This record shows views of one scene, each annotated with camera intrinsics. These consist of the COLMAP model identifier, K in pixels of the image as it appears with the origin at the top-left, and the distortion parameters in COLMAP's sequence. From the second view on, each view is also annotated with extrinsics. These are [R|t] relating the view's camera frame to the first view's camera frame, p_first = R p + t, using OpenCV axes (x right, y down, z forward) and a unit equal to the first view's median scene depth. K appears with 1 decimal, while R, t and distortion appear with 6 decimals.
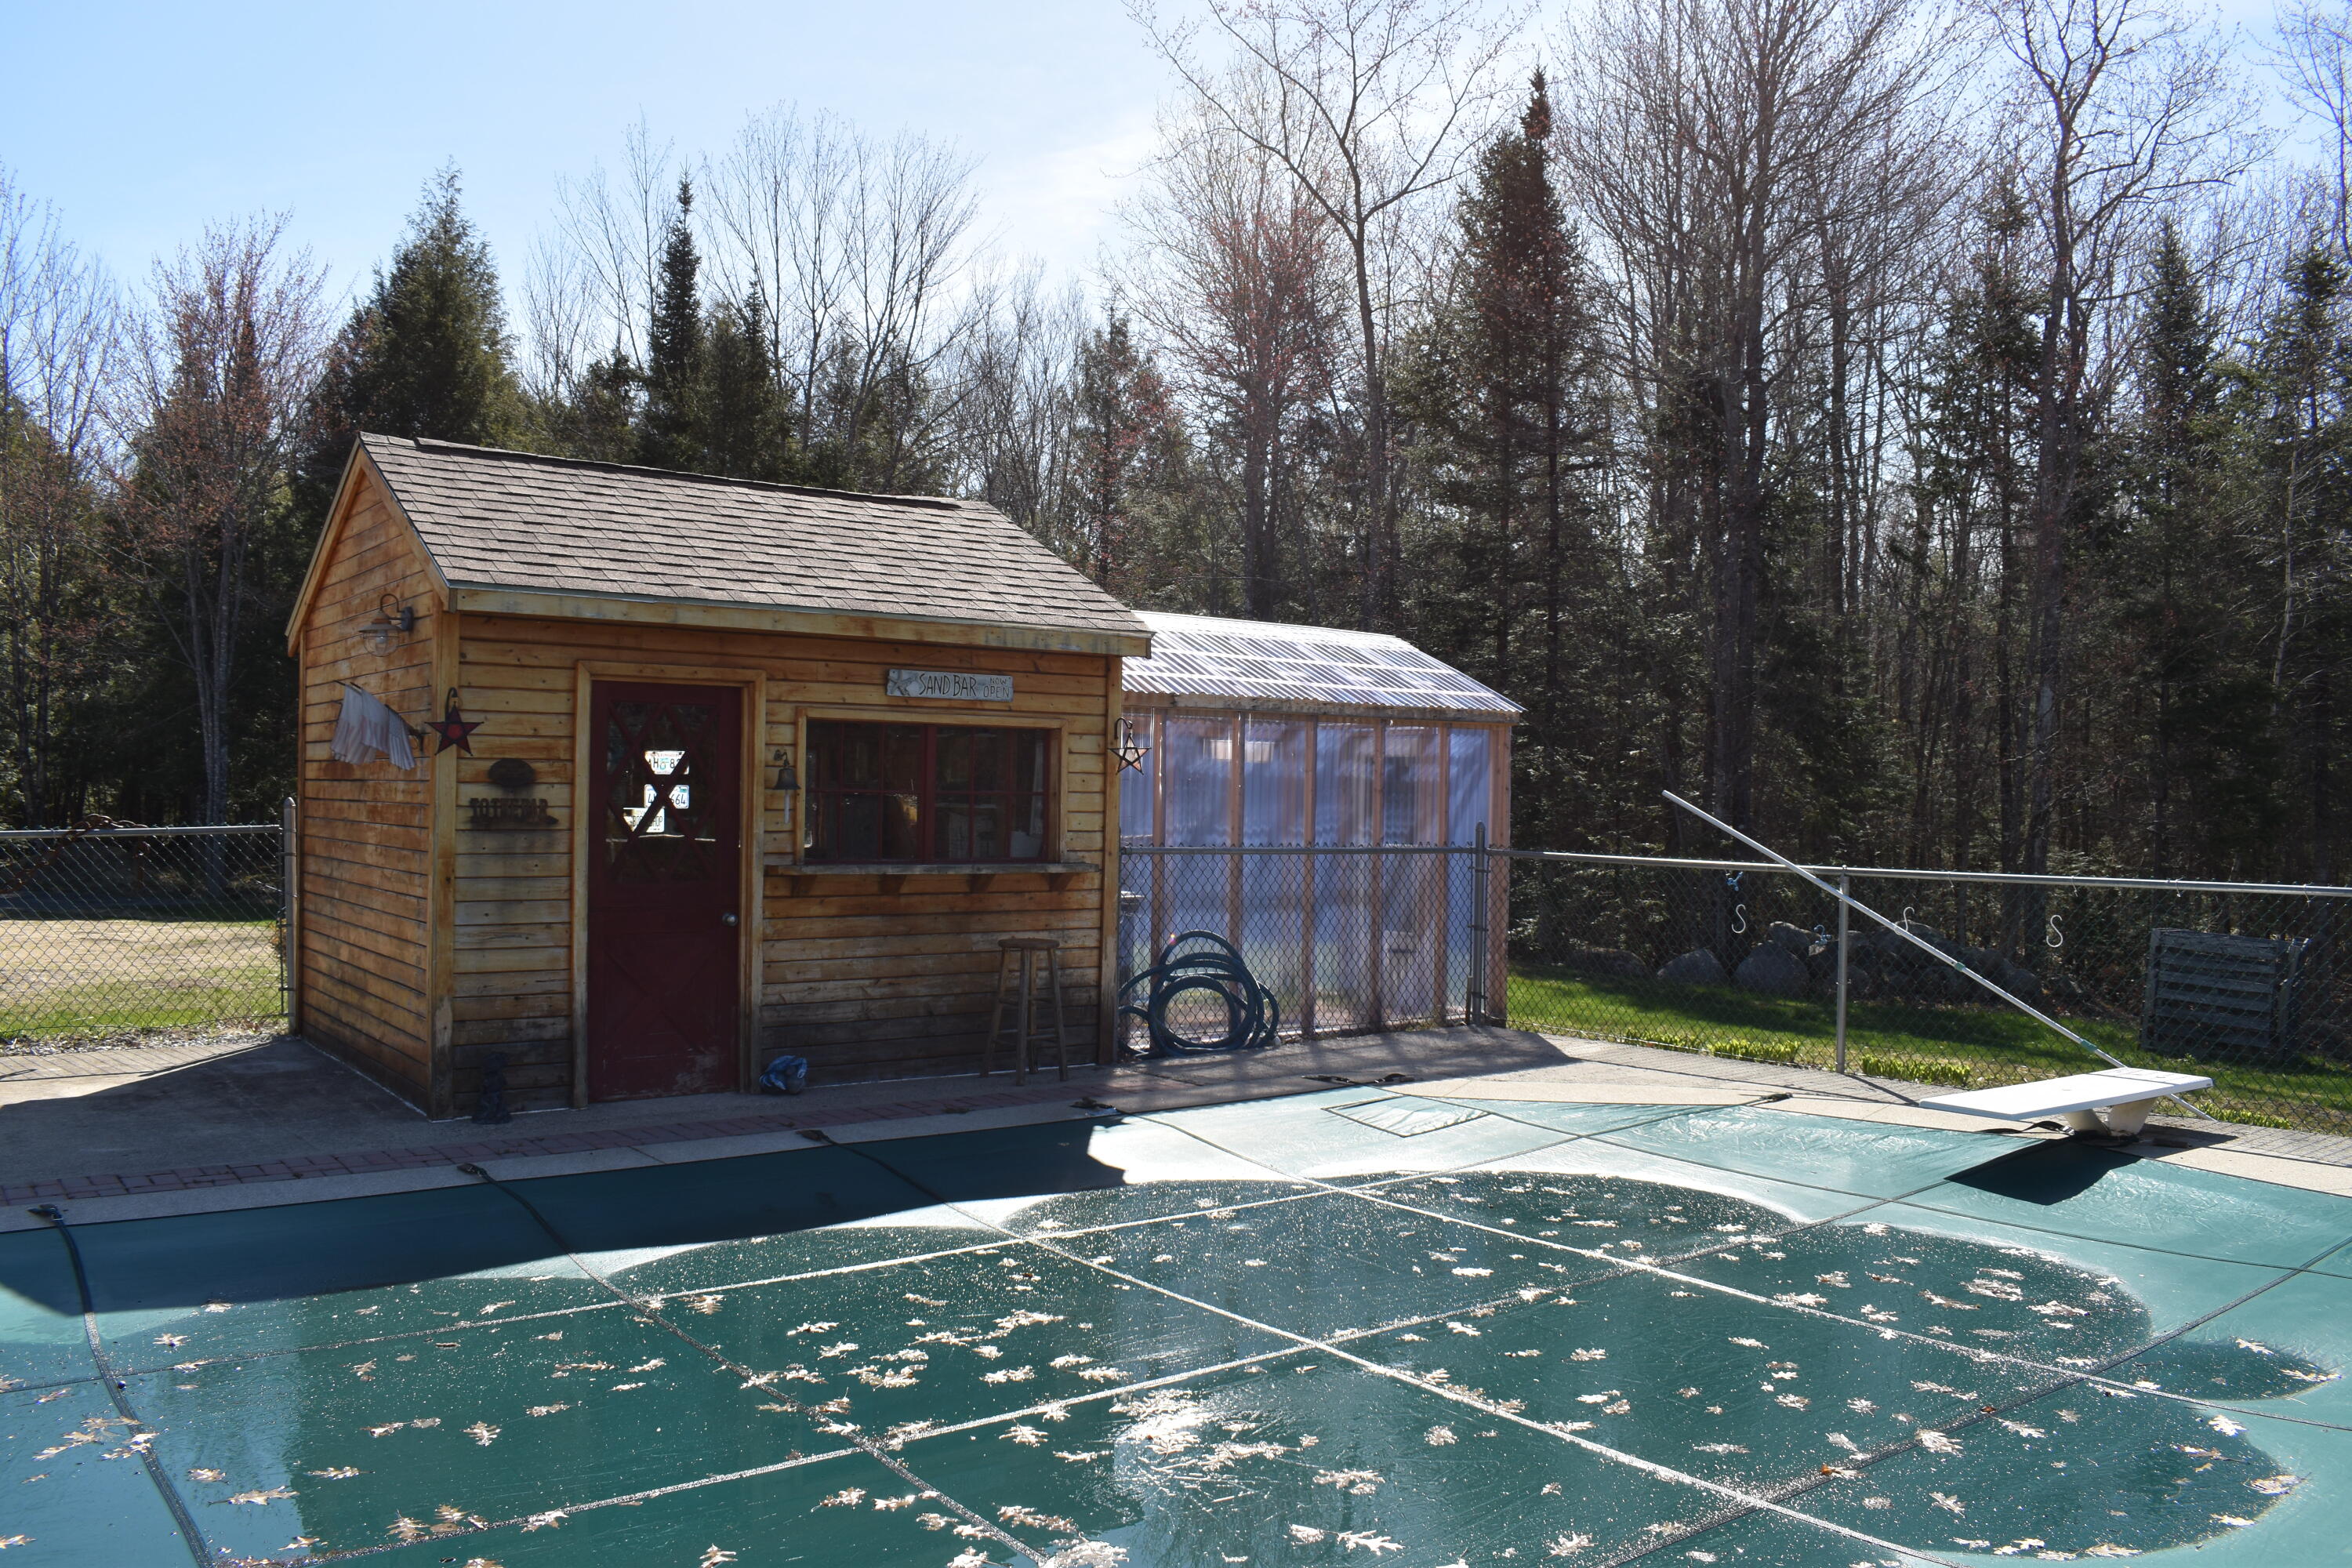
lens RADIAL K [[1853.7, 0, 1175.2], [0, 1853.7, 784.1], [0, 0, 1]] dist [-0.093636, 0.014103]
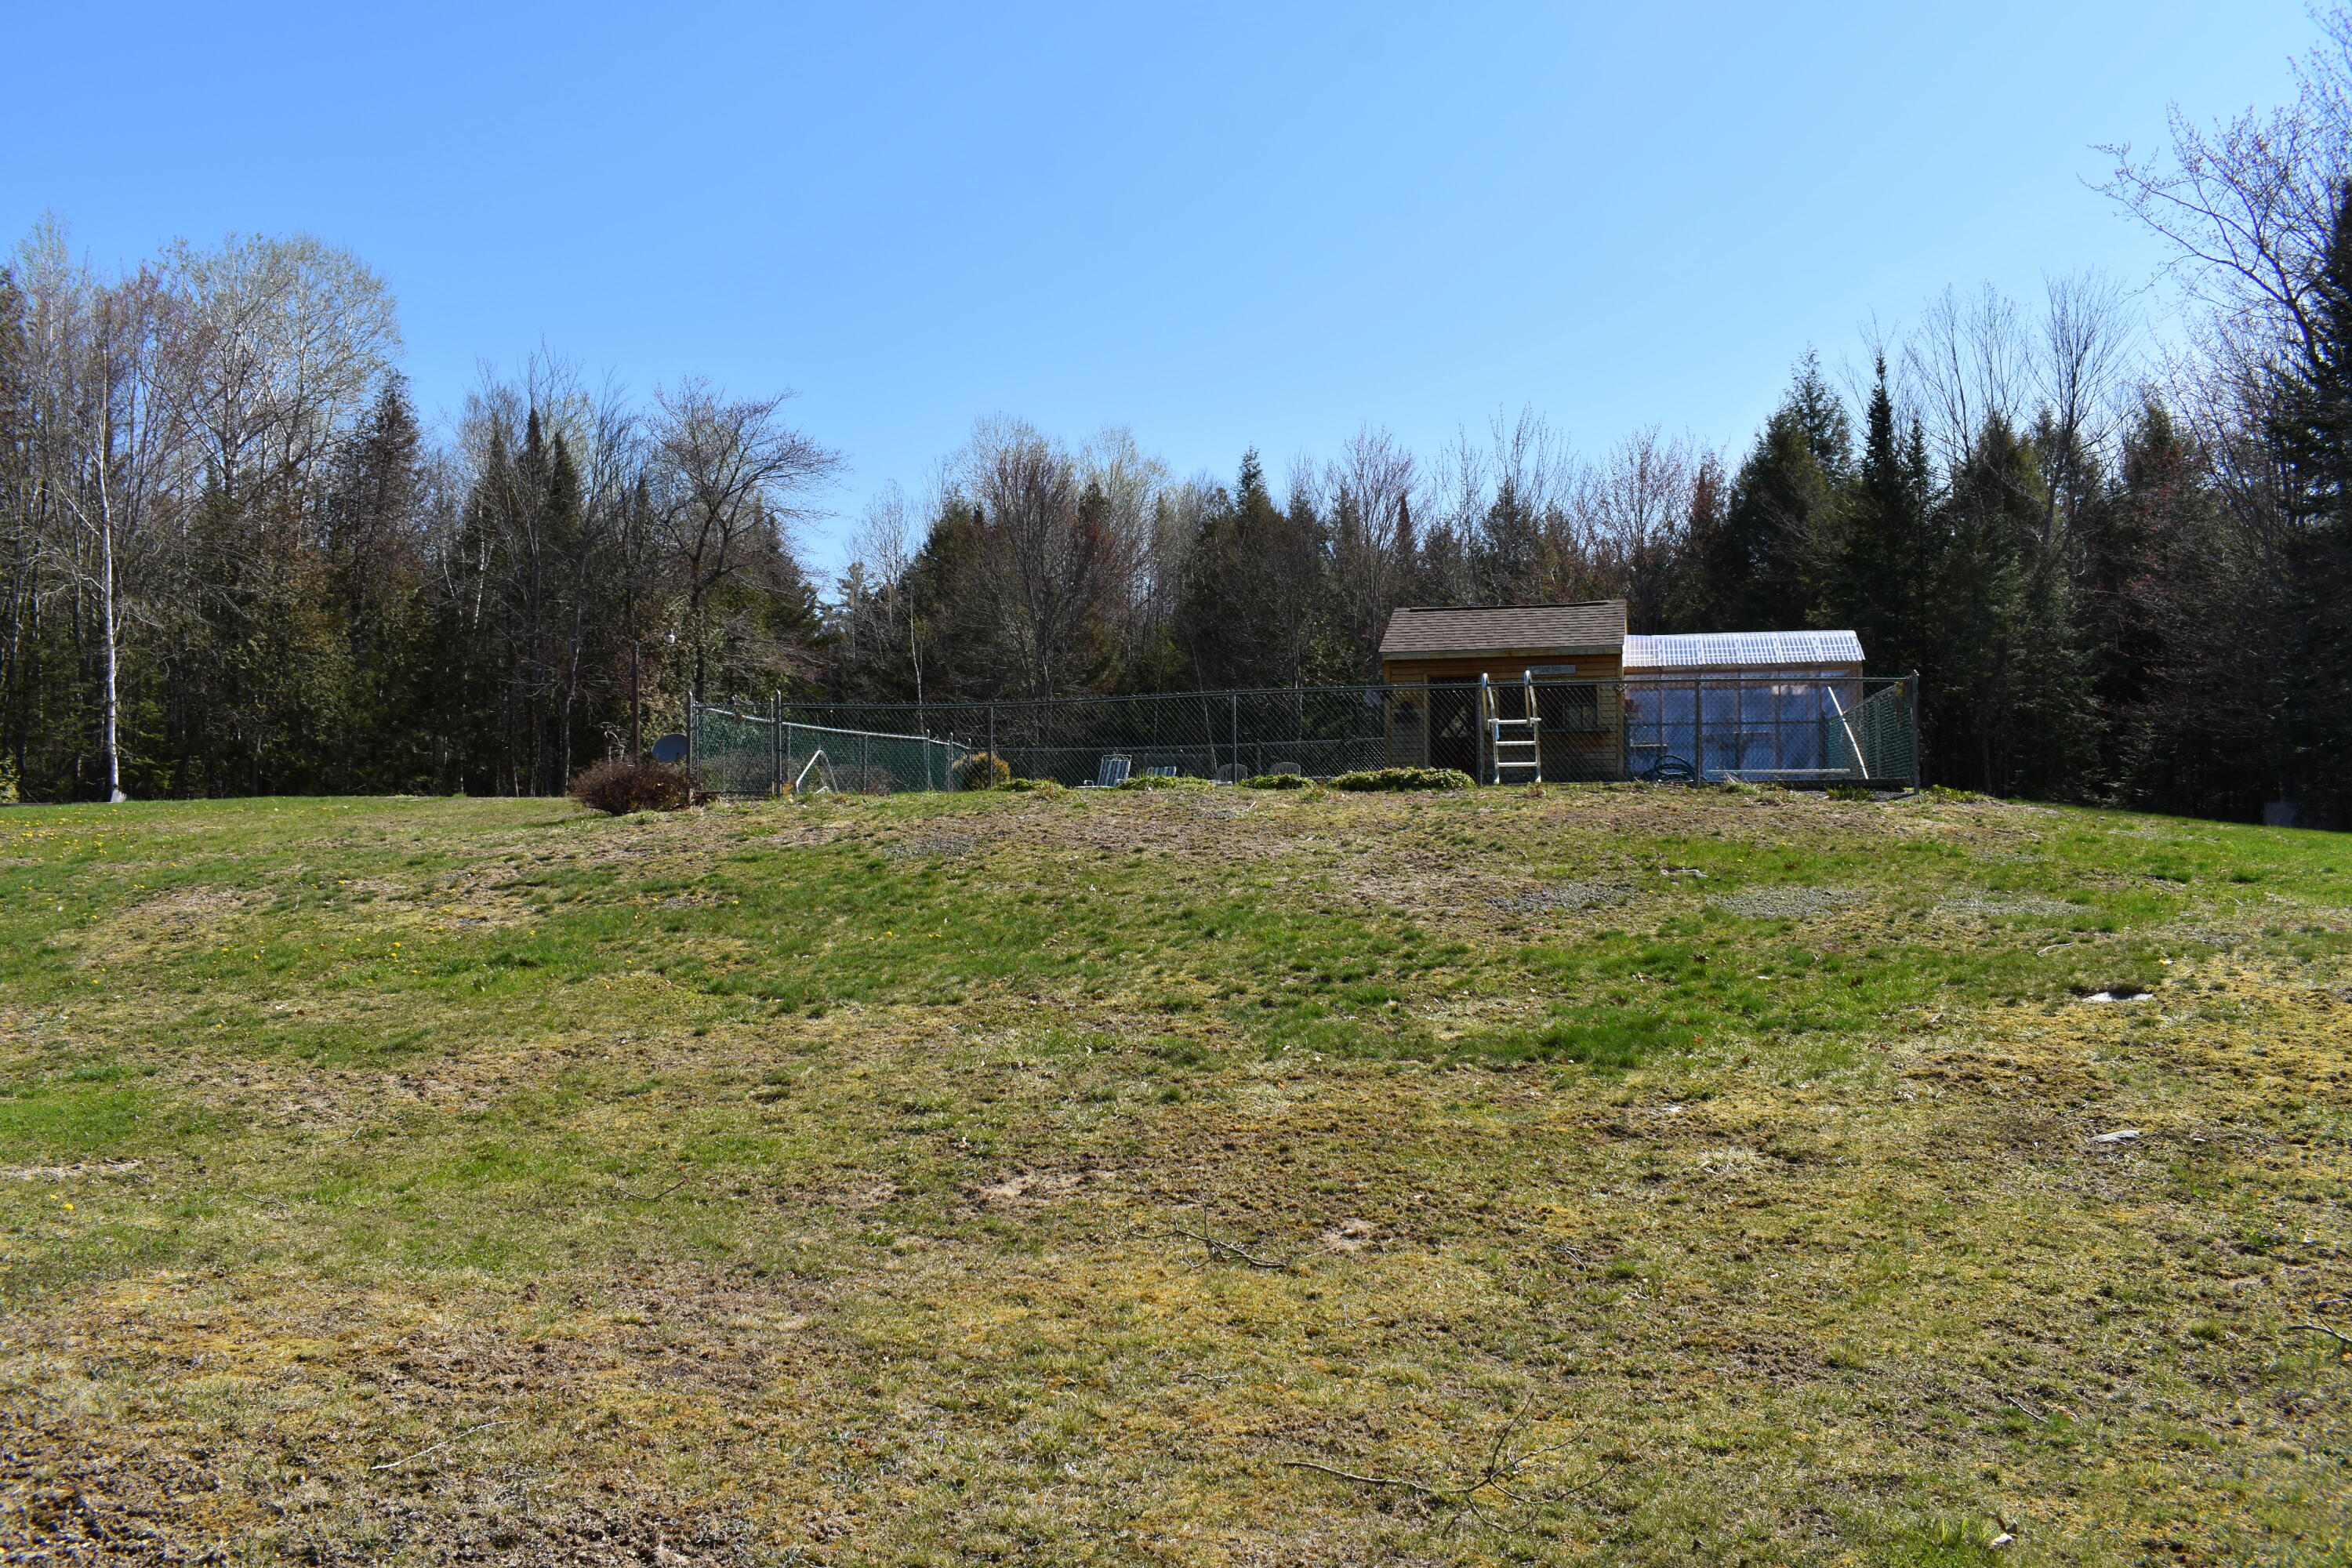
lens RADIAL K [[1853.7, 0, 1175.5], [0, 1853.7, 787.8], [0, 0, 1]] dist [-0.093636, 0.014103]
pose [[0.629295, -0.045474, -0.775835, 1.596645], [0.020254, 0.998907, -0.042120, 0.222231], [0.776903, 0.010792, 0.629528, -1.189528]]
